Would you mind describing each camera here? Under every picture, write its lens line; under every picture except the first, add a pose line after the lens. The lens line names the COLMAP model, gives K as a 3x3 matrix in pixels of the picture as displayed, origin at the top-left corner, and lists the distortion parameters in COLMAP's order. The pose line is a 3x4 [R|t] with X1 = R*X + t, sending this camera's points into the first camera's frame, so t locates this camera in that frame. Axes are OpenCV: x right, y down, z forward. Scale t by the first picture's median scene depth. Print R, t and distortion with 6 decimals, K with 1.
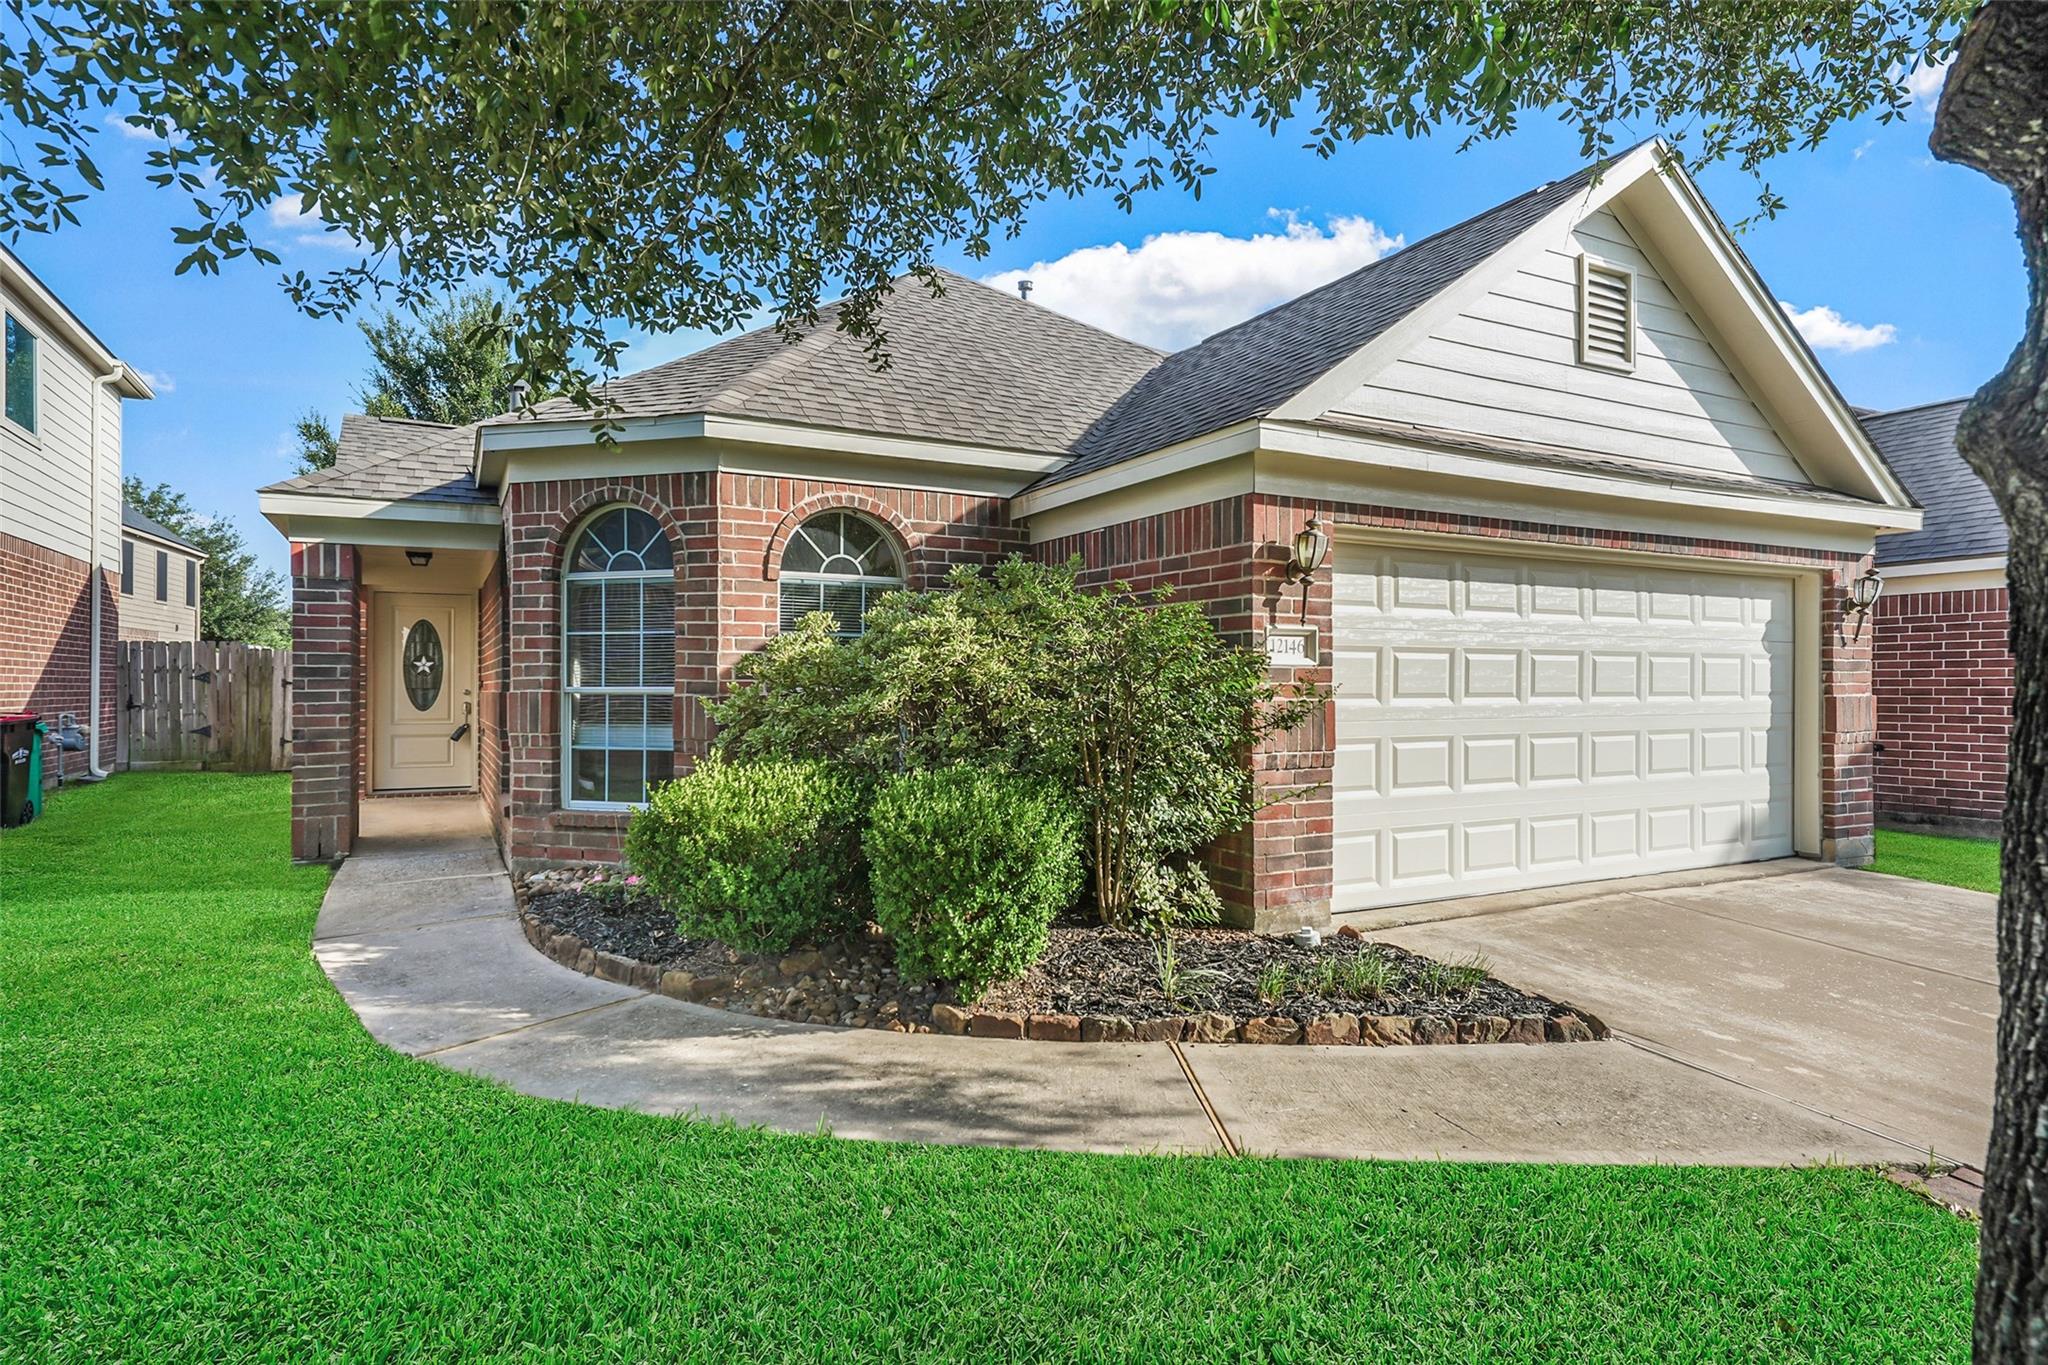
lens RADIAL K [[1122.1, 0, 1026.1], [0, 1122.1, 682.0], [0, 0, 1]] dist [0.005969, 0.002089]
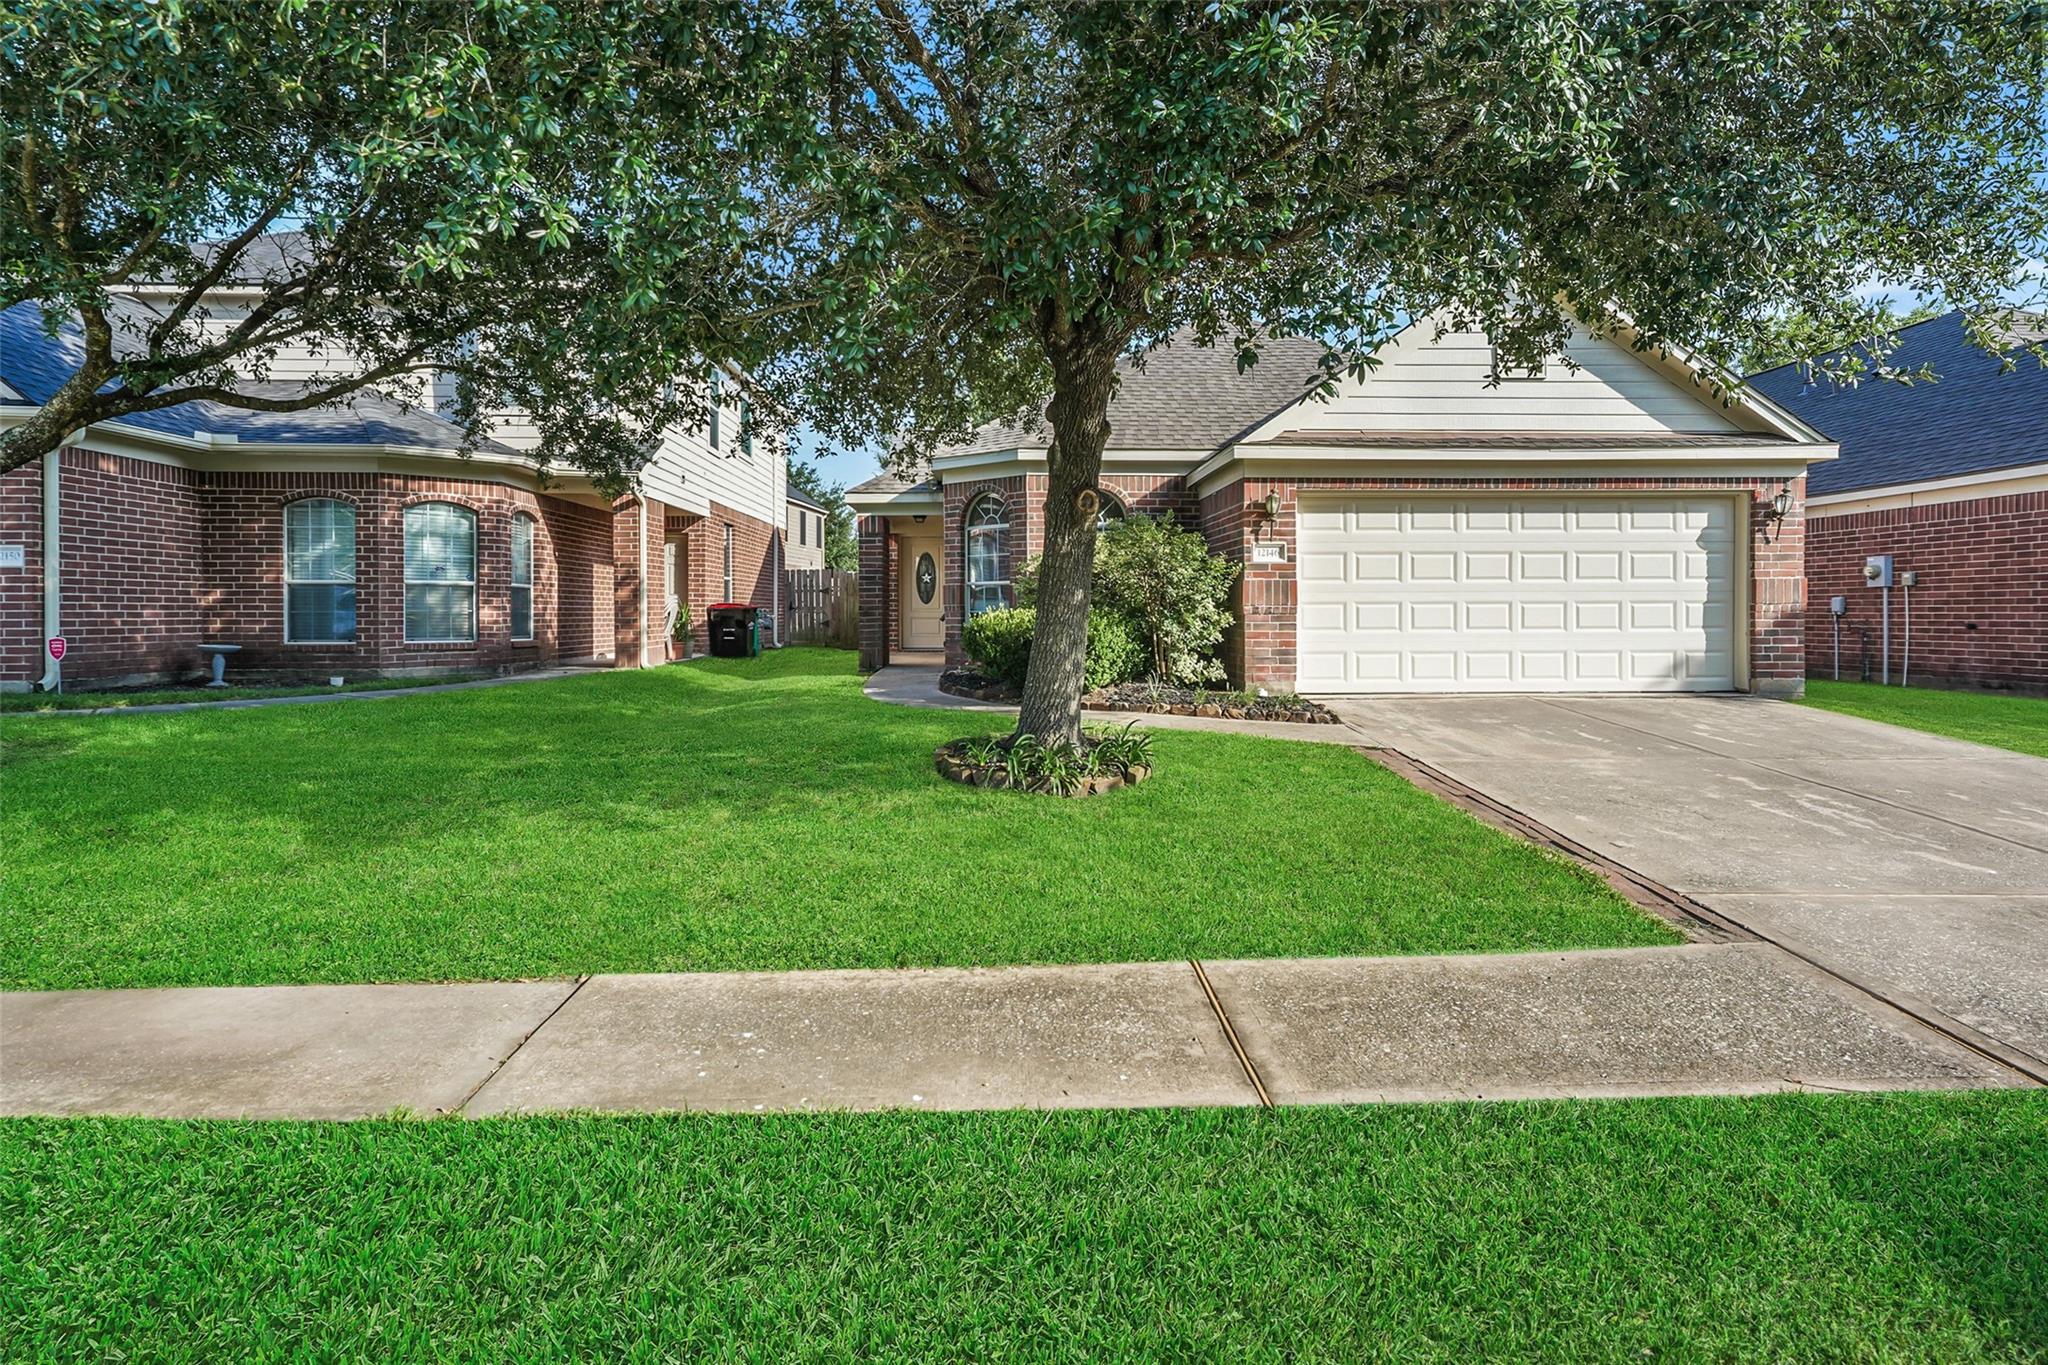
lens RADIAL K [[1119.5, 0, 1032.3], [0, 1119.5, 613.6], [0, 0, 1]] dist [0.007576, 0.000513]
pose [[0.900070, -0.002634, -0.435738, 0.583140], [0.004816, 0.999981, 0.003903, 0.053606], [0.435719, -0.005612, 0.900065, -0.783108]]
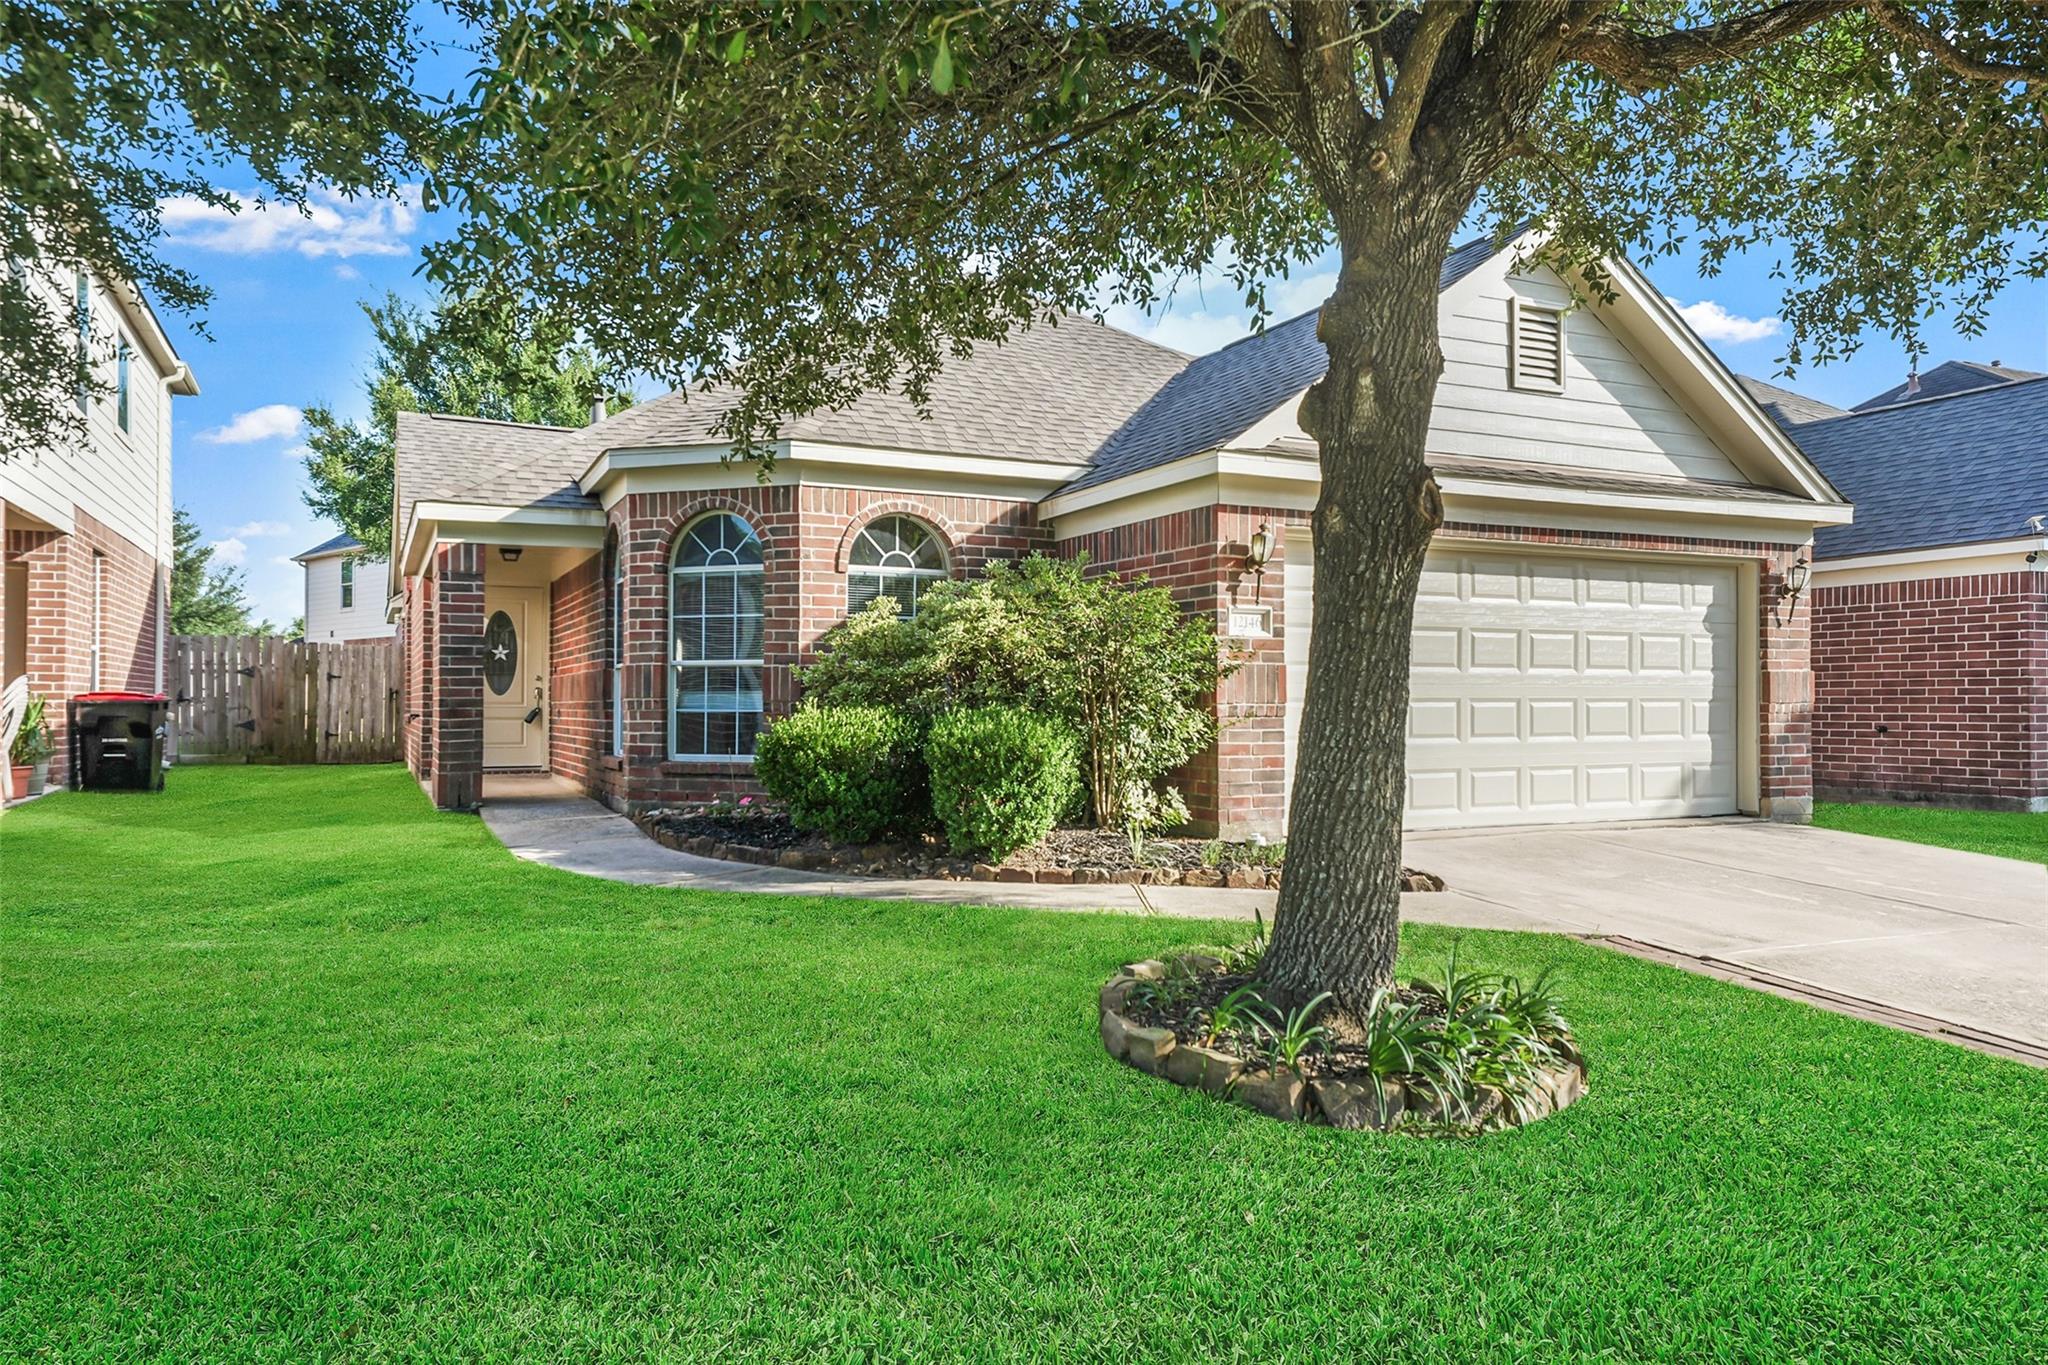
lens RADIAL K [[1383.6, 0, 1029.4], [0, 1383.6, 691.4], [0, 0, 1]] dist [0.023712, -0.002158]
pose [[0.999184, -0.000906, -0.040376, 0.038150], [0.000705, 0.999987, -0.004995, 0.044942], [0.040380, 0.004963, 0.999172, -0.483308]]
